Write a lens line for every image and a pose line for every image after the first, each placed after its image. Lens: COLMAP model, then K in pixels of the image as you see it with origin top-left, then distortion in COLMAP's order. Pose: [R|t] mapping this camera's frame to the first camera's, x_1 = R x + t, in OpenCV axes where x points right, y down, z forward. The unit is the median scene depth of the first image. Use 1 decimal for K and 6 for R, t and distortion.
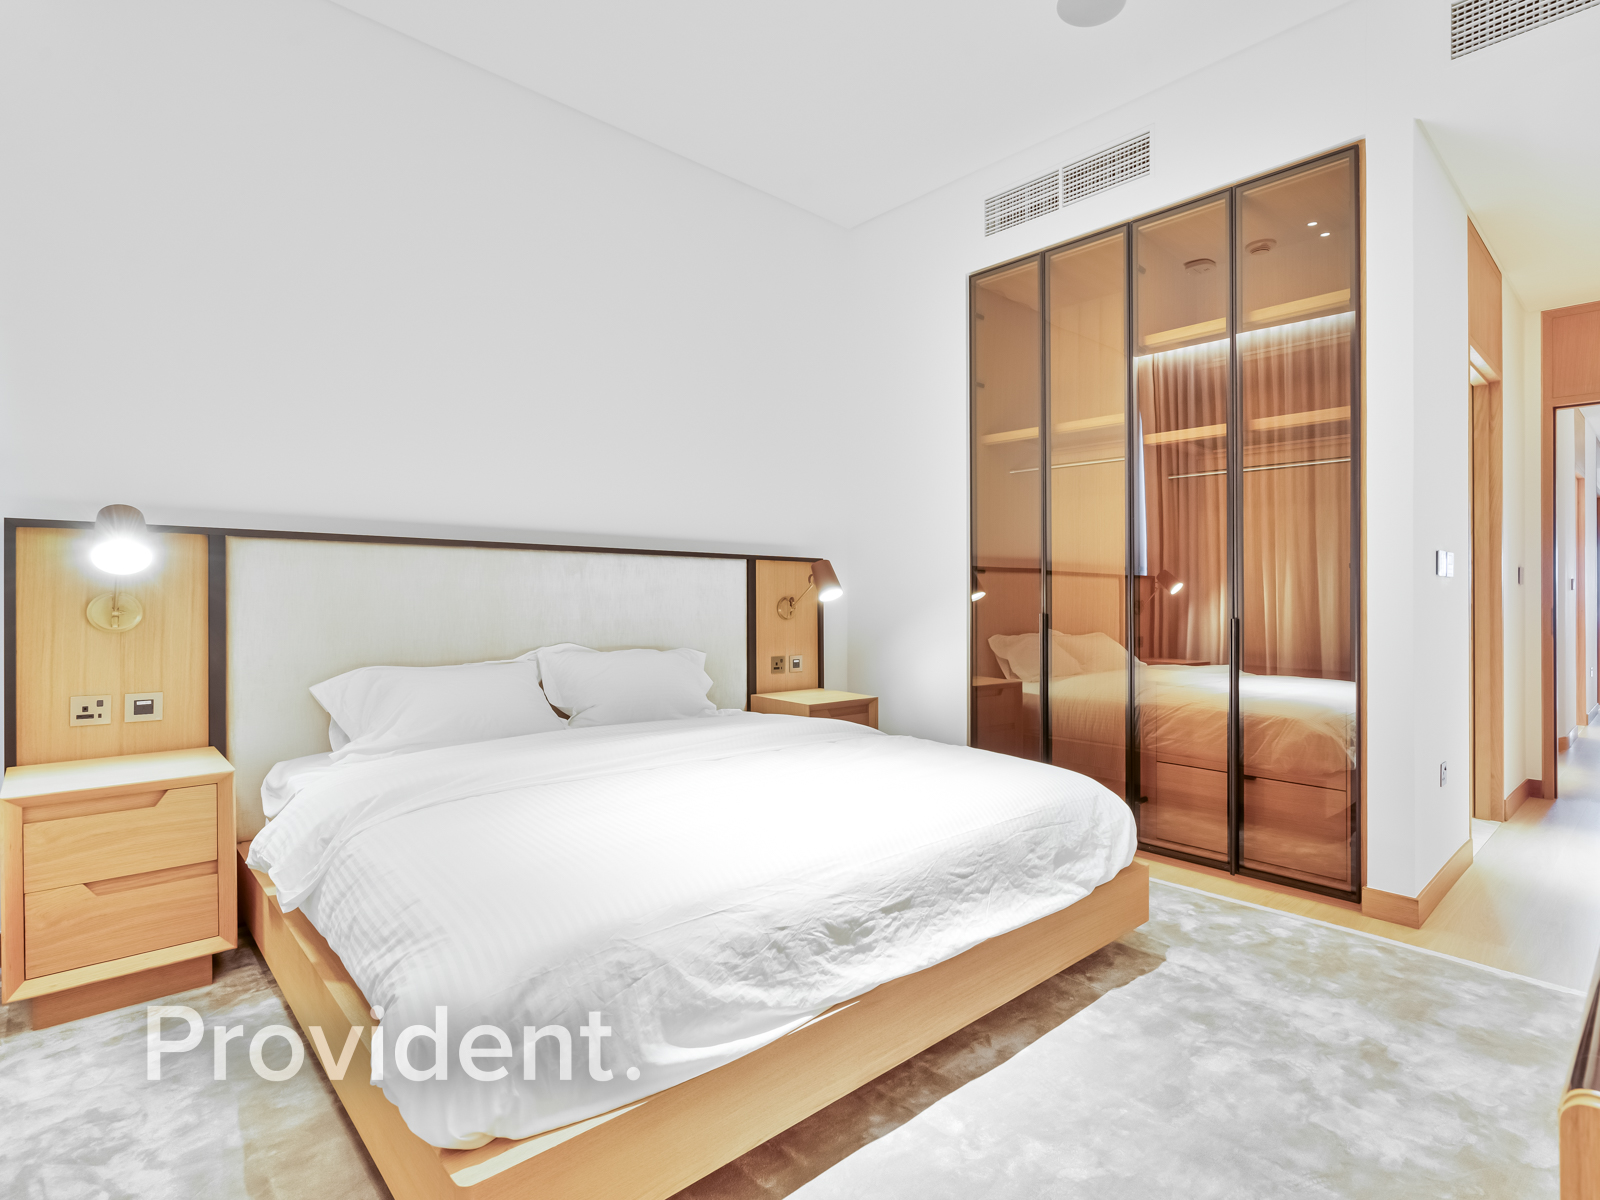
lens RADIAL K [[812.0, 0, 812.8], [0, 812.0, 593.9], [0, 0, 1]] dist [-0.006182, -0.000373]
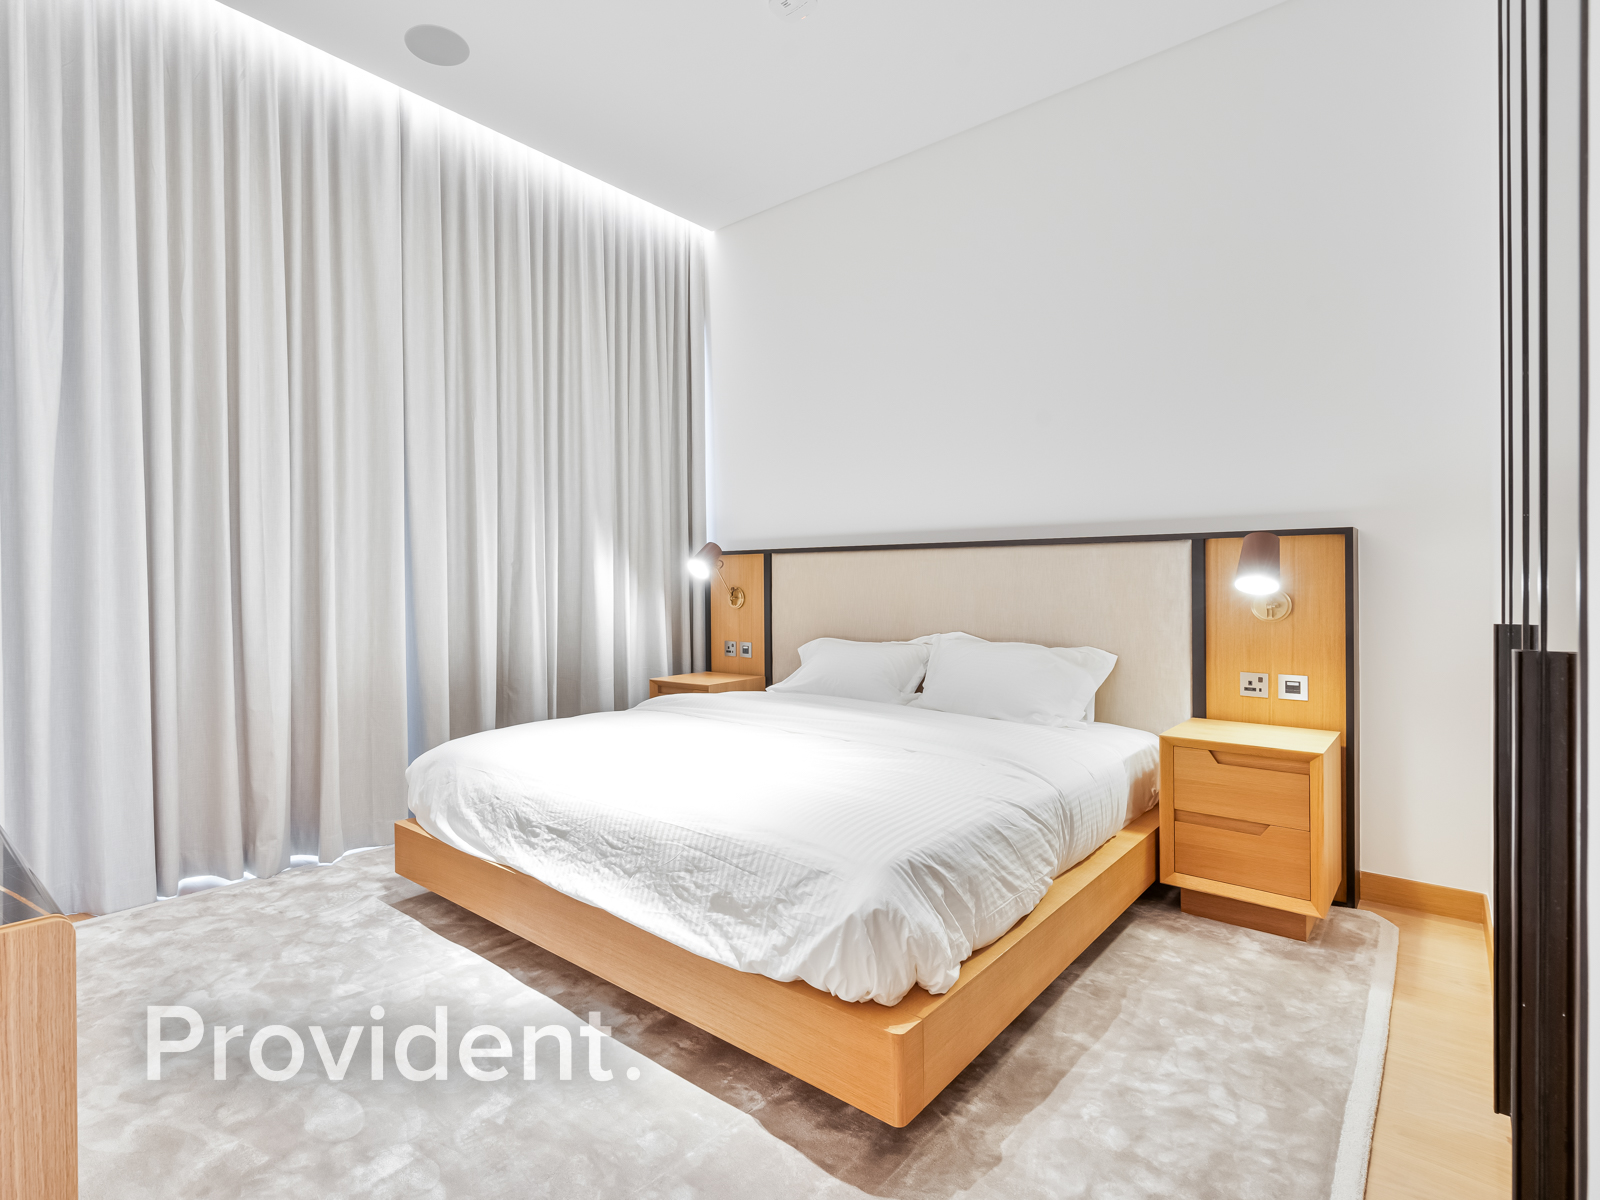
lens RADIAL K [[812.0, 0, 811.8], [0, 812.0, 597.4], [0, 0, 1]] dist [-0.006182, -0.000373]
pose [[0.145426, 0.009334, -0.989325, 1.293980], [0.002764, 0.999948, 0.009841, 0.005609], [0.989365, -0.004166, 0.145392, 1.106315]]
